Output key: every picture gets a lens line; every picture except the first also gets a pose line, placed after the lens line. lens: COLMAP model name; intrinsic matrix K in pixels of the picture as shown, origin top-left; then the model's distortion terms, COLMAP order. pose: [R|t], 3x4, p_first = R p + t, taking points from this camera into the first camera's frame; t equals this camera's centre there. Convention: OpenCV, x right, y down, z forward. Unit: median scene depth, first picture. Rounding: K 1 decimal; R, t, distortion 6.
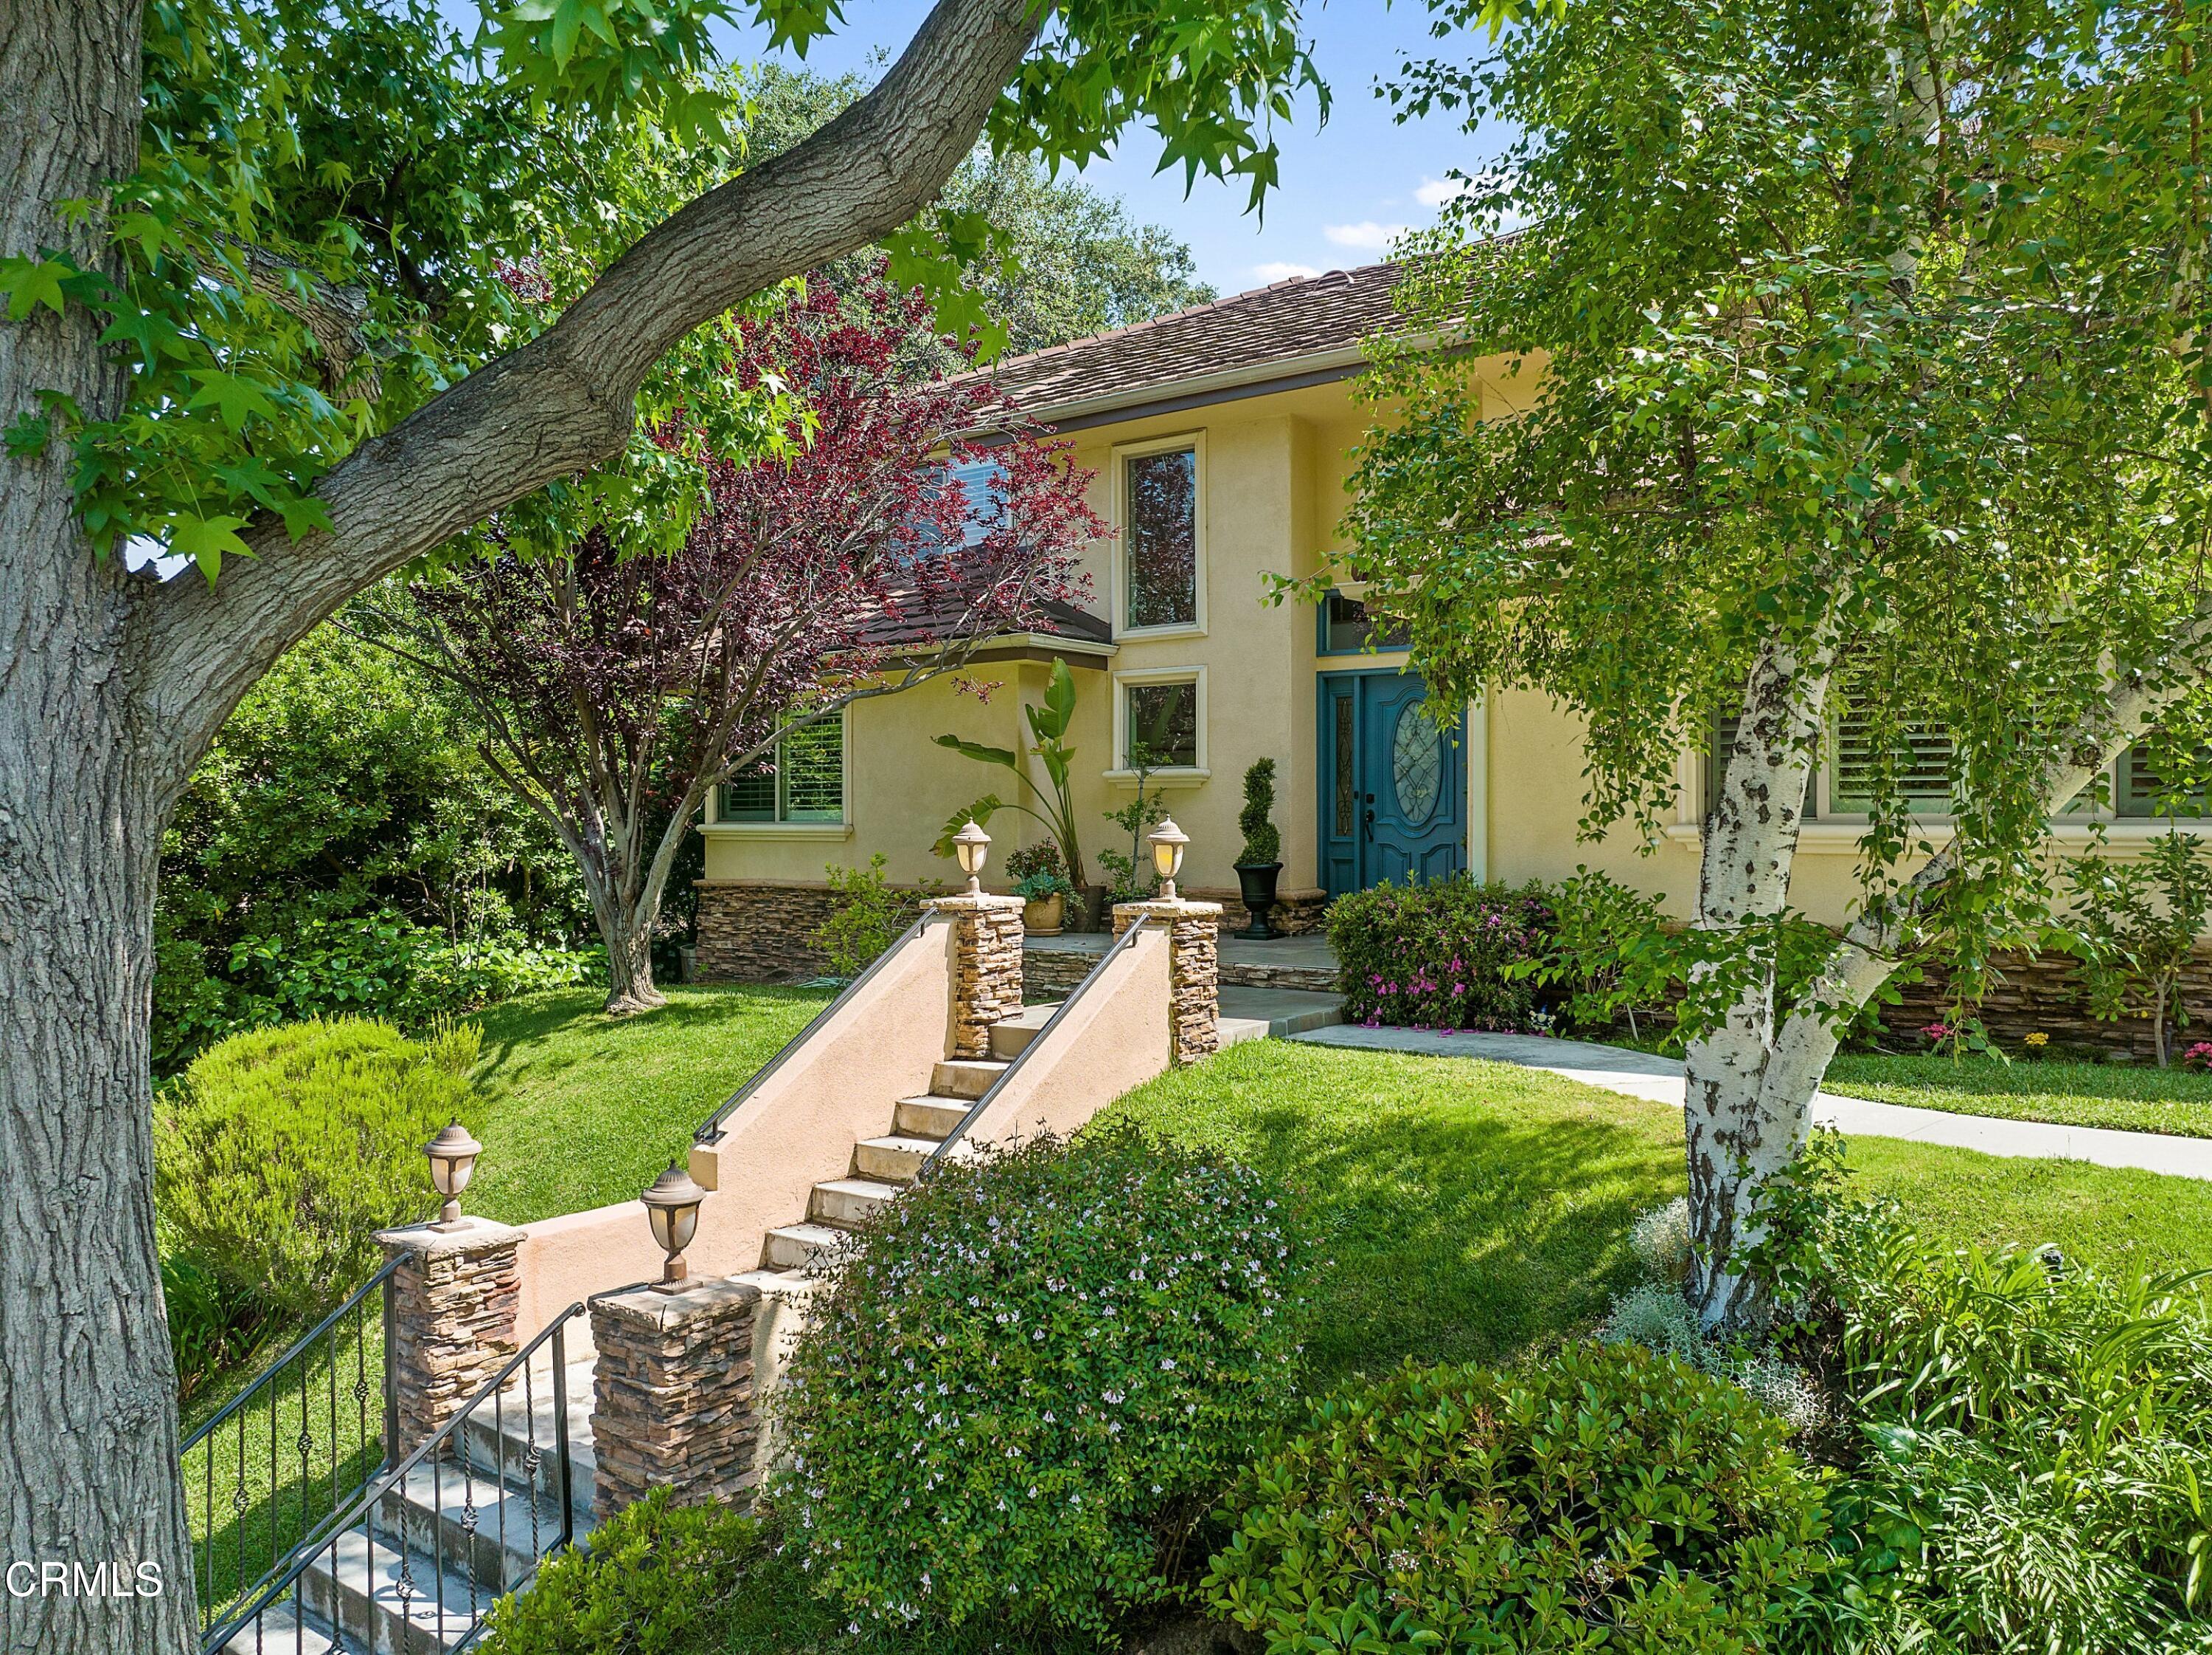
lens RADIAL K [[1549.3, 0, 1107.3], [0, 1549.3, 837.7], [0, 0, 1]] dist [-0.047045, -0.001971]
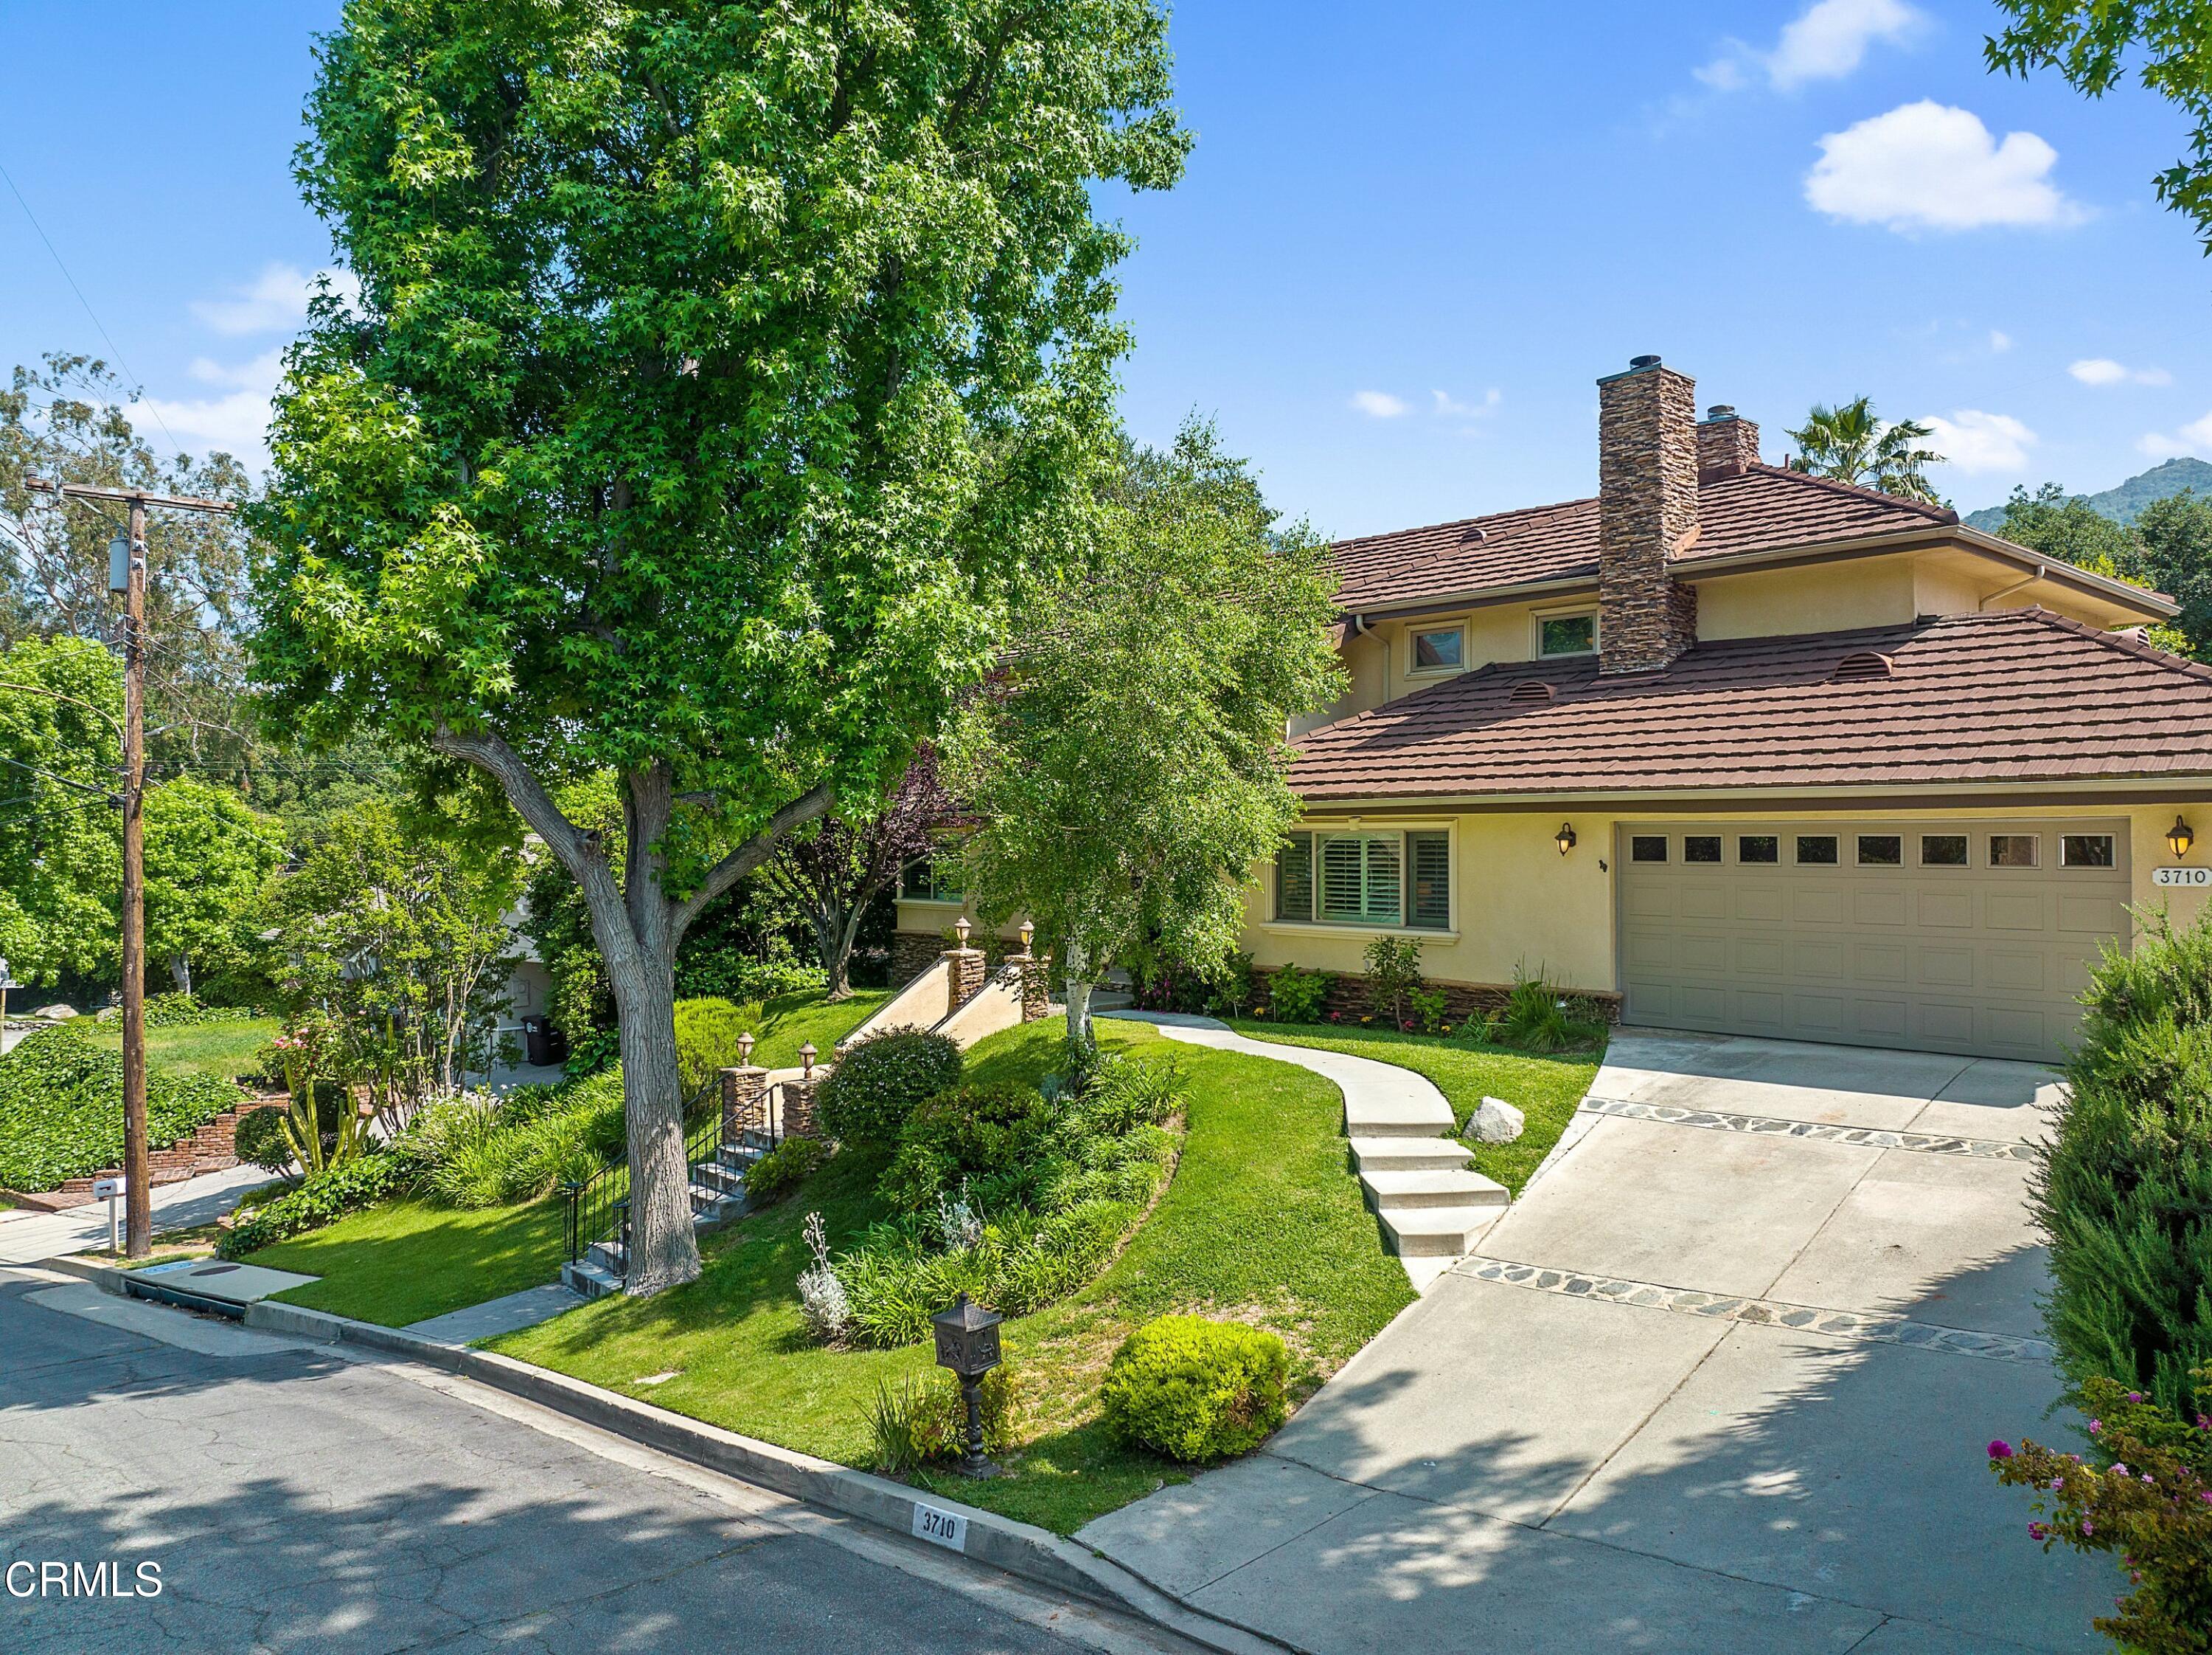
lens RADIAL K [[1549.3, 0, 1106.6], [0, 1549.3, 826.7], [0, 0, 1]] dist [-0.047045, -0.001971]
pose [[0.978066, -0.003863, -0.208260, 0.525194], [0.000602, 0.999876, -0.015717, -0.095355], [0.208295, 0.015247, 0.977947, -1.060678]]
